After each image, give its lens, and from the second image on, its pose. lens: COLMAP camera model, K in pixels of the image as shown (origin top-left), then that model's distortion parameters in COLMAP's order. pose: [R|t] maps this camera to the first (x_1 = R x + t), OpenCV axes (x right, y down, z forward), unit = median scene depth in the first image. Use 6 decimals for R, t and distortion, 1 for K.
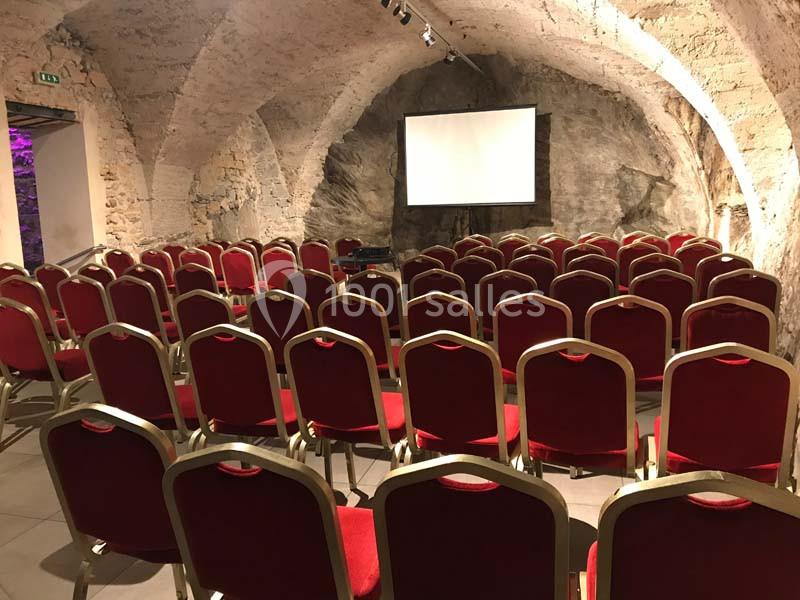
lens RADIAL K [[658.1, 0, 400.8], [0, 658.1, 304.4], [0, 0, 1]] dist [0.017089, -0.012262]
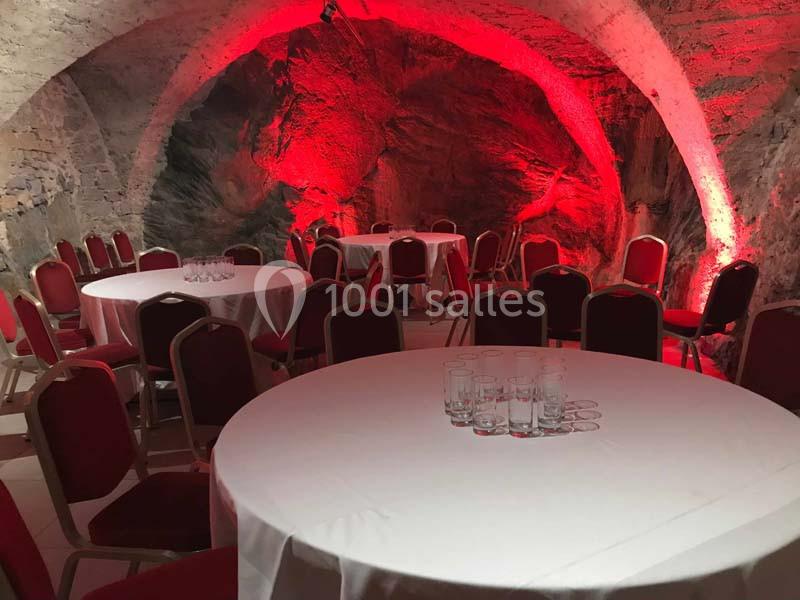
lens RADIAL K [[658.1, 0, 403.7], [0, 658.1, 294.4], [0, 0, 1]] dist [0.017089, -0.012262]
pose [[0.977426, -0.030983, 0.208993, -0.008811], [0.030324, 0.999520, 0.006357, -0.032527], [-0.209090, 0.000124, 0.977896, 0.164271]]
